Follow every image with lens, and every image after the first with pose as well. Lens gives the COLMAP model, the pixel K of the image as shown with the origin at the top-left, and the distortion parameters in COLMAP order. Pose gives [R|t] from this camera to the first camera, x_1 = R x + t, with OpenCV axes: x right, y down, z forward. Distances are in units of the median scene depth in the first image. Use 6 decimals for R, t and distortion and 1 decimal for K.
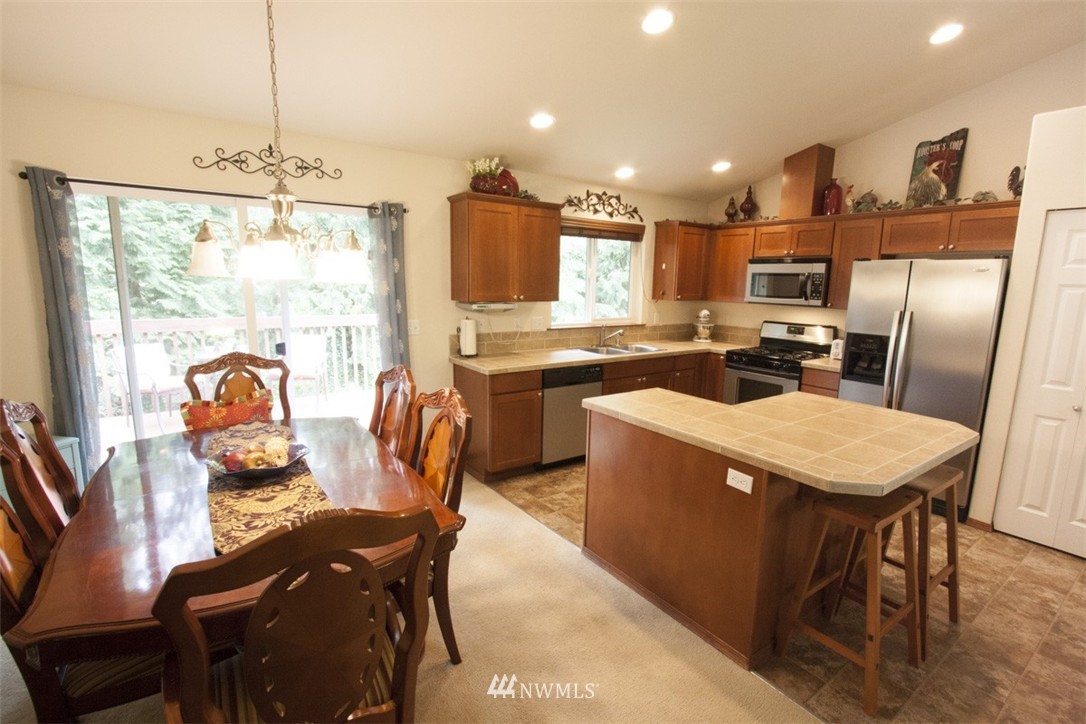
lens RADIAL K [[505.2, 0, 559.0], [0, 505.2, 369.3], [0, 0, 1]] dist [-0.018445, 0.002456]
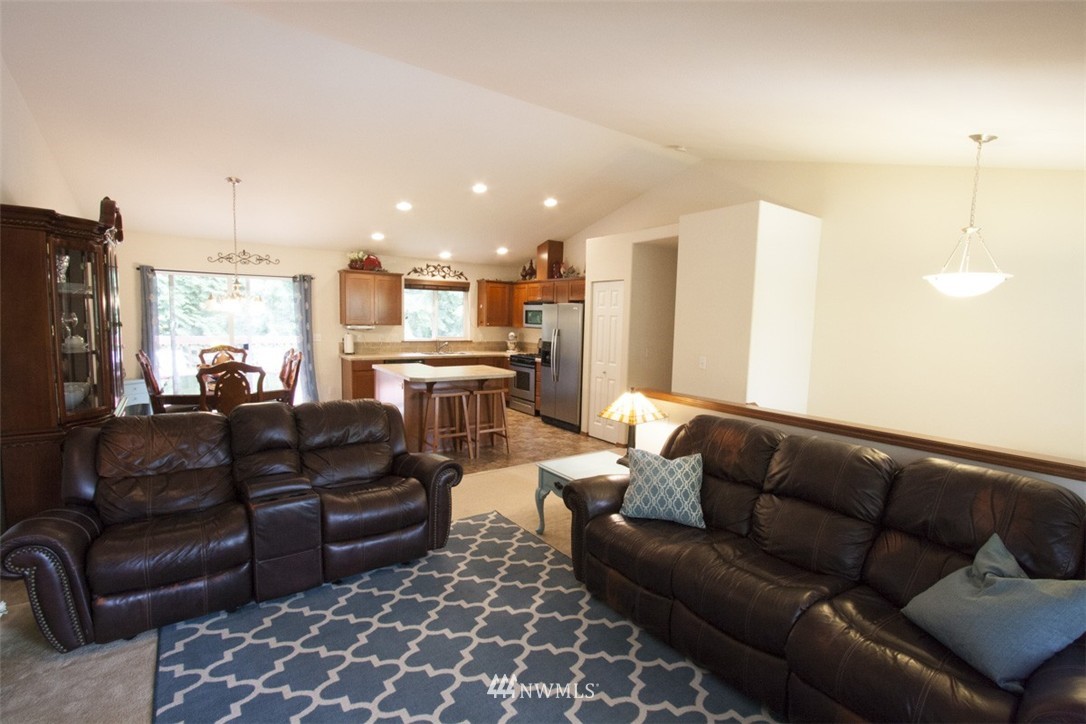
lens RADIAL K [[505.2, 0, 558.0], [0, 505.2, 366.2], [0, 0, 1]] dist [-0.018445, 0.002456]
pose [[0.999985, 0.004855, -0.002647, 0.622440], [-0.005047, 0.996932, -0.078113, 0.167203], [0.002259, 0.078125, 0.996941, -0.881742]]
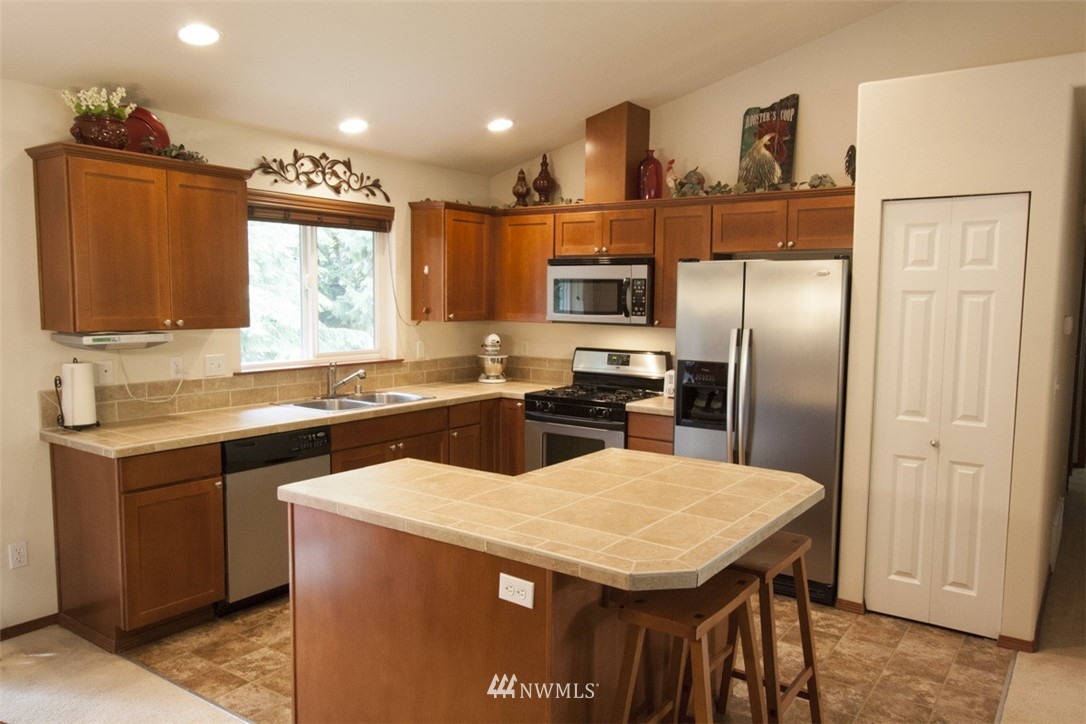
lens RADIAL K [[788.9, 0, 564.1], [0, 788.9, 370.9], [0, 0, 1]] dist [-0.014235, 0.024567]
pose [[0.943110, -0.041869, 0.329834, 0.045039], [0.065767, 0.995930, -0.061626, 0.000732], [-0.325912, 0.079812, 0.942025, -0.010985]]
